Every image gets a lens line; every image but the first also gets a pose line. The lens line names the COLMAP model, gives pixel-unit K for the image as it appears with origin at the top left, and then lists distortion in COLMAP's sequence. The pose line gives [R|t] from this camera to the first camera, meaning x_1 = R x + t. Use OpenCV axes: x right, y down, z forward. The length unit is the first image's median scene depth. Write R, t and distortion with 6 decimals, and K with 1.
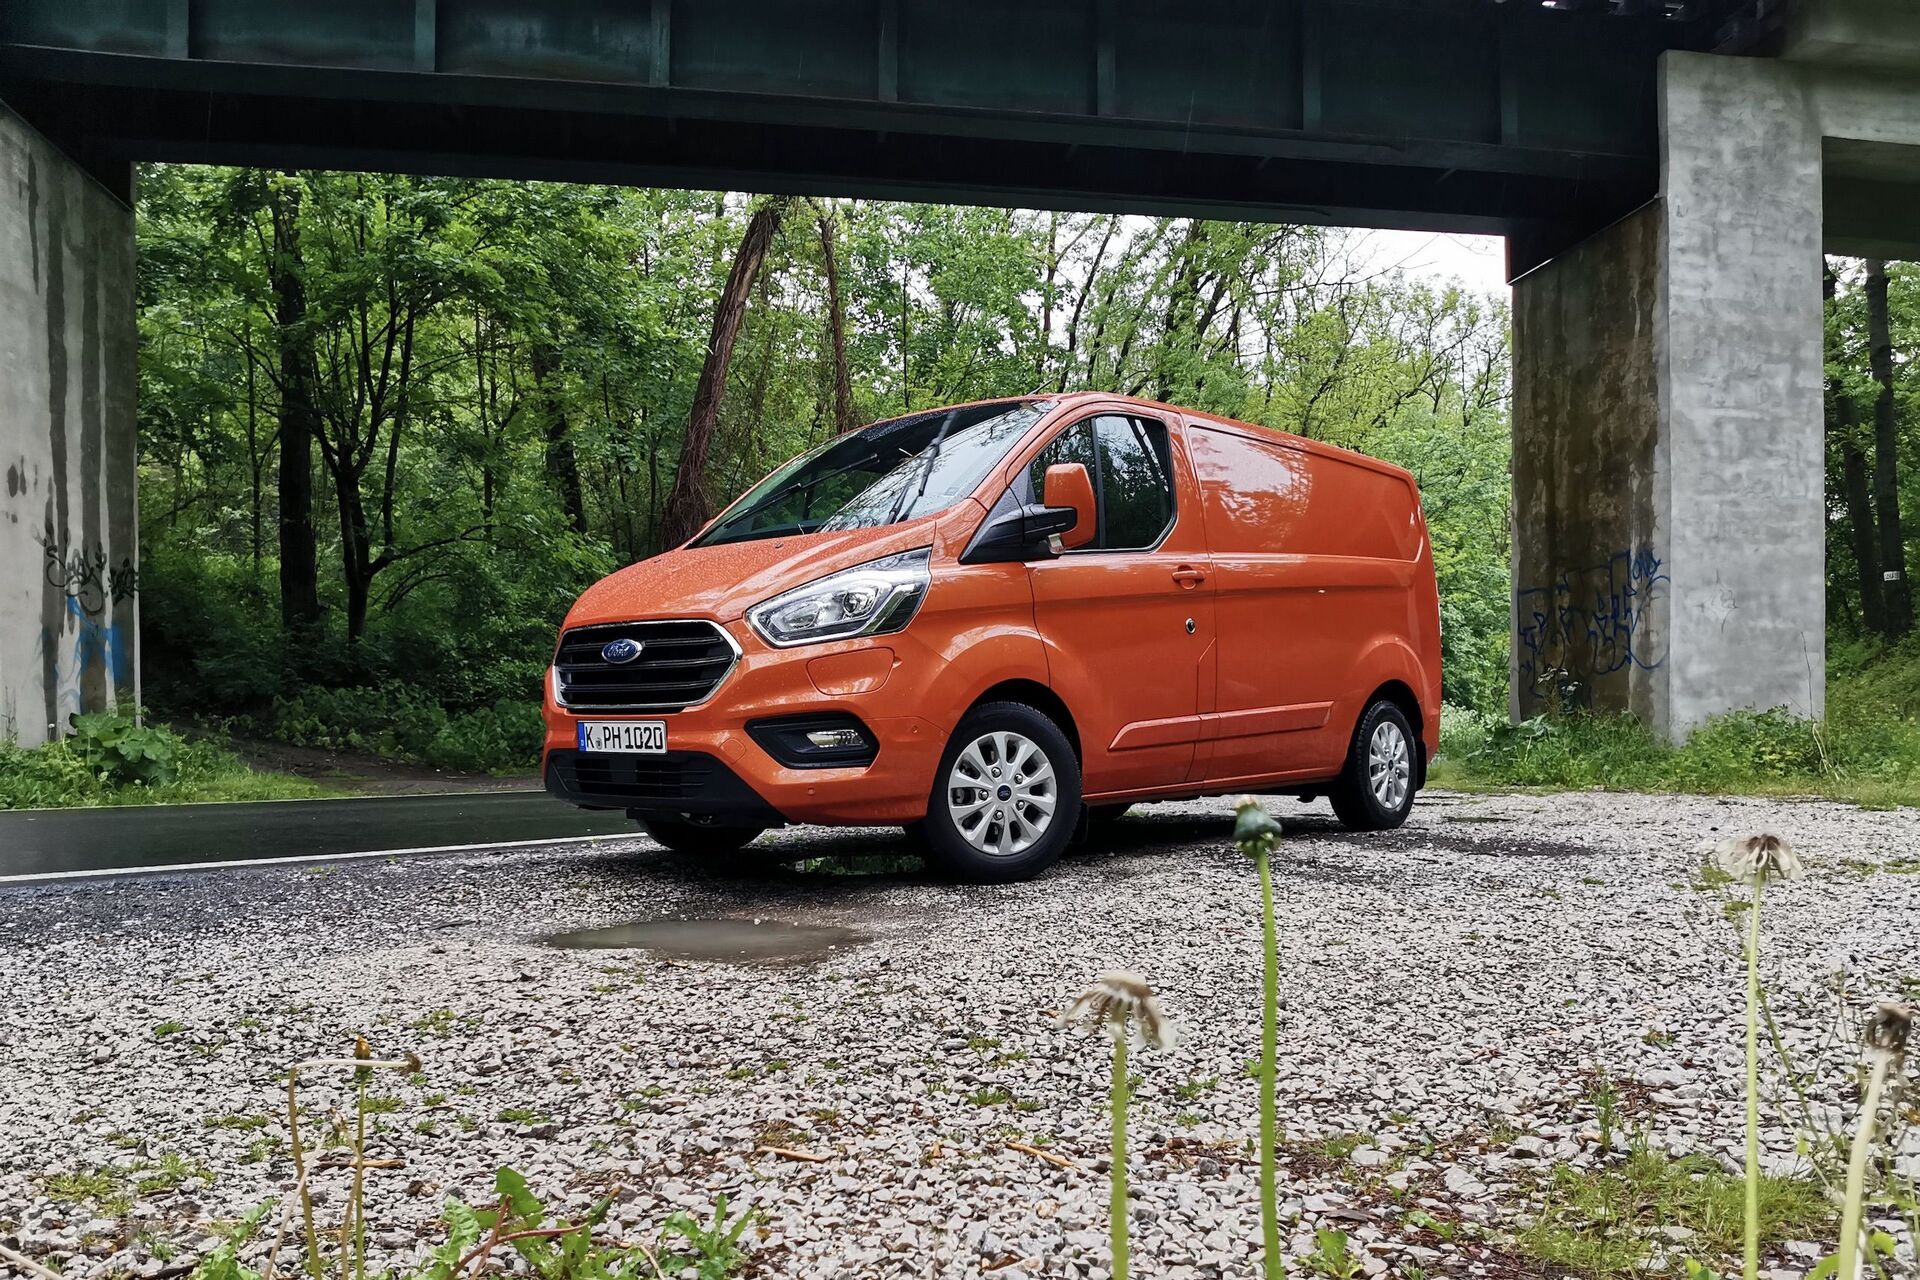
lens RADIAL K [[1416.8, 0, 957.4], [0, 1416.8, 727.0], [0, 0, 1]] dist [0.047764, -0.068123]
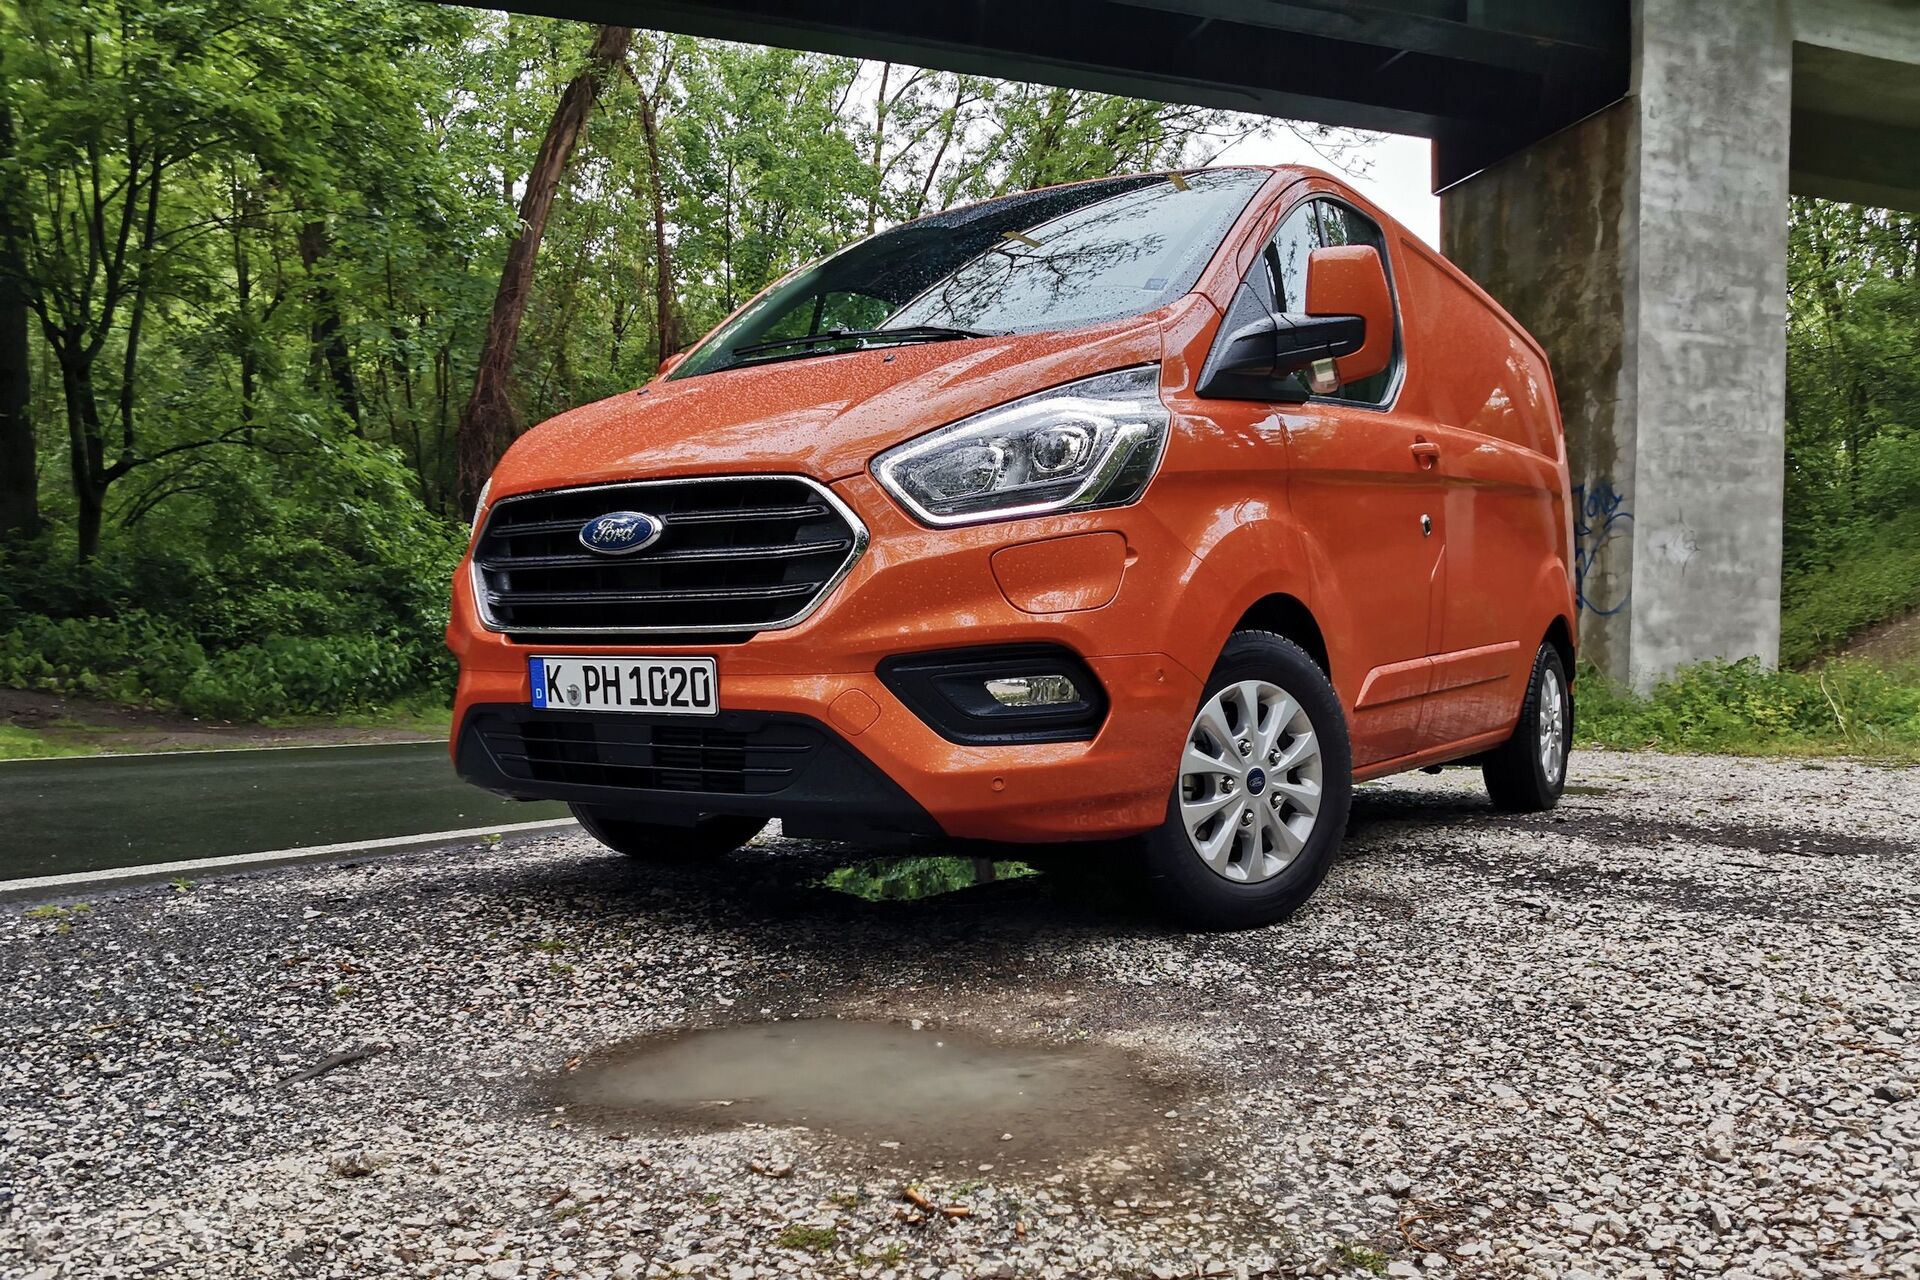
lens RADIAL K [[1454.1, 0, 962.9], [0, 1454.1, 728.9], [0, 0, 1]] dist [-0.014350, -0.005525]
pose [[0.989197, 0.002573, 0.146569, -0.063129], [-0.008268, 0.999234, 0.038258, 0.000486], [-0.146358, -0.039056, 0.988460, 0.138361]]
